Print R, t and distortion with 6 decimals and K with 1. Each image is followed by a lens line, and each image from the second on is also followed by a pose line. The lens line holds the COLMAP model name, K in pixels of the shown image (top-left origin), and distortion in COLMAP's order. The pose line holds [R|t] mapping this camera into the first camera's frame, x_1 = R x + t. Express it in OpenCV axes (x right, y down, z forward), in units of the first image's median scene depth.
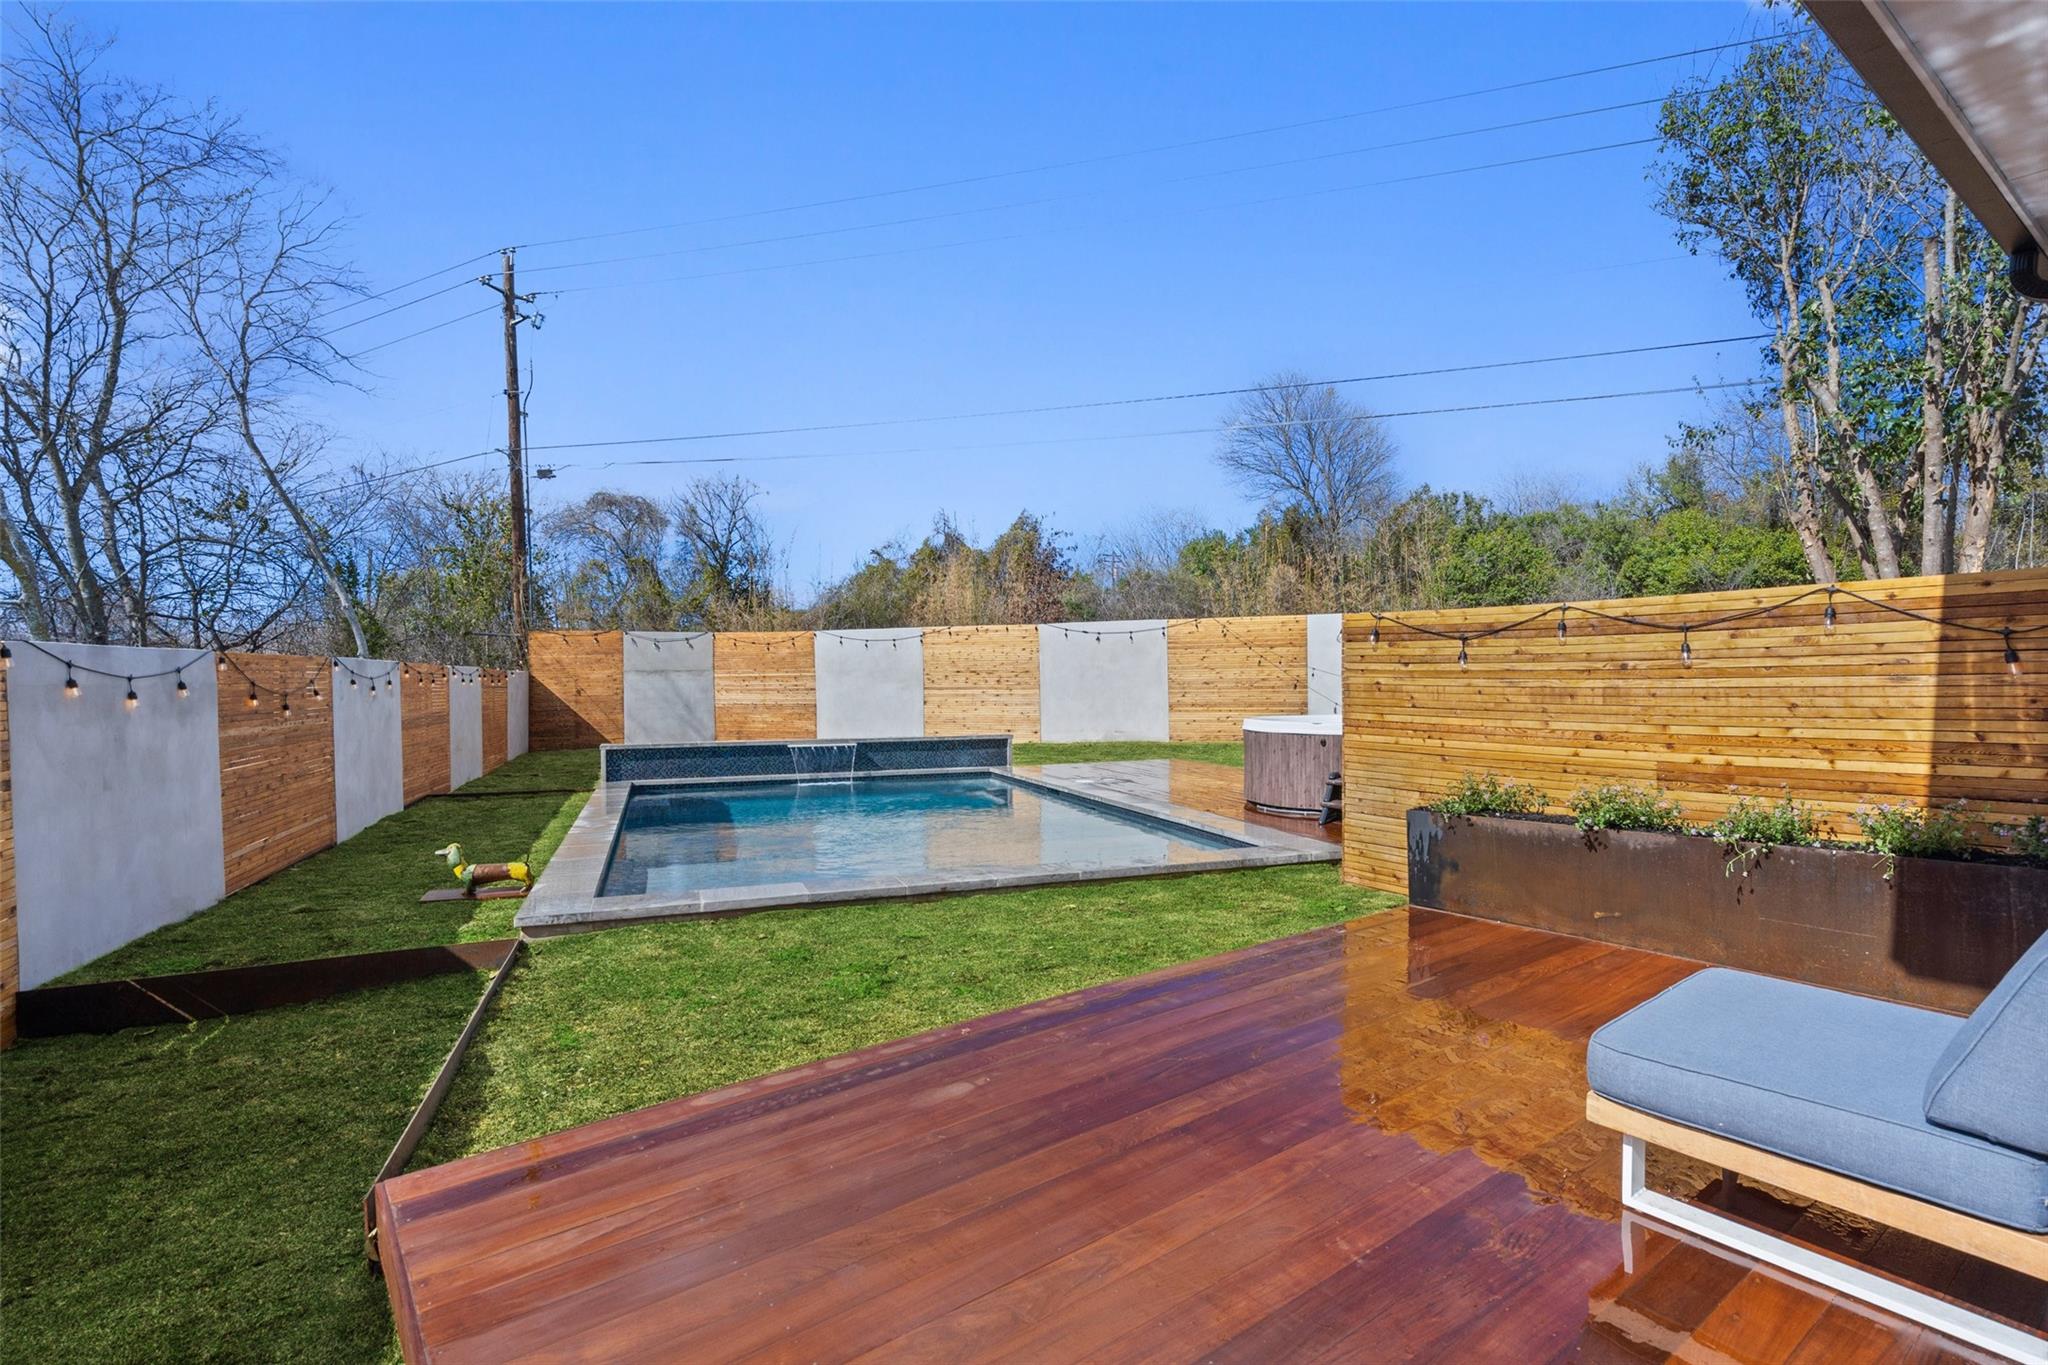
lens RADIAL K [[978.8, 0, 1024.0], [0, 978.8, 682.5], [0, 0, 1]] dist [-0.001965, -0.000406]
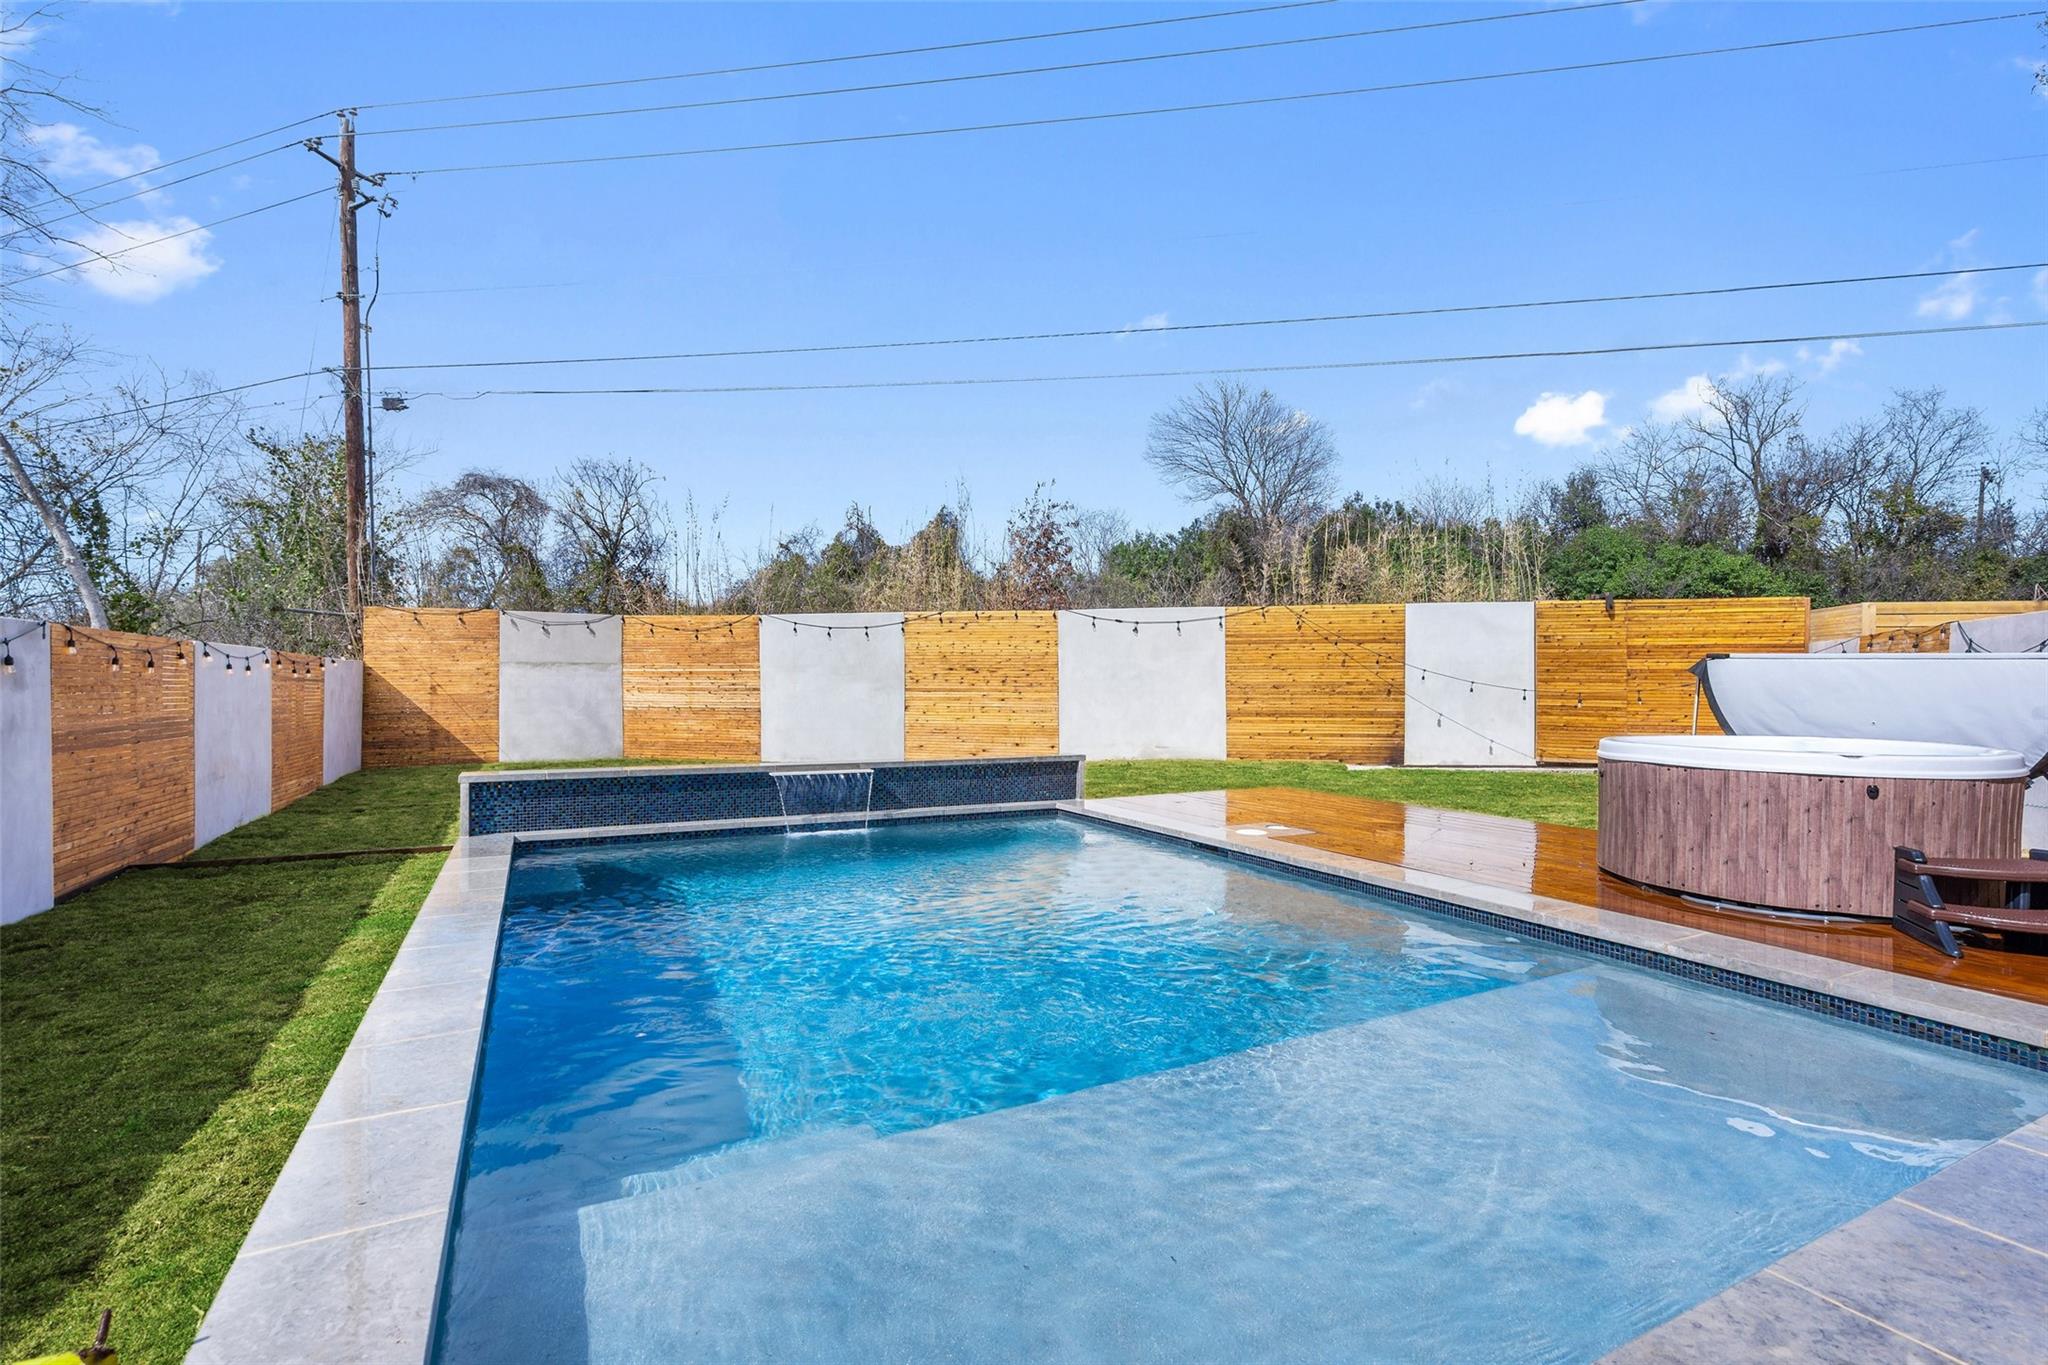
lens RADIAL K [[941.4, 0, 1032.8], [0, 941.4, 682.0], [0, 0, 1]] dist [-0.002366, 0.000268]
pose [[0.991357, 0.012994, 0.130550, -0.095048], [-0.012112, 0.999898, -0.007548, 0.004133], [-0.130635, 0.005902, 0.991413, 0.225641]]
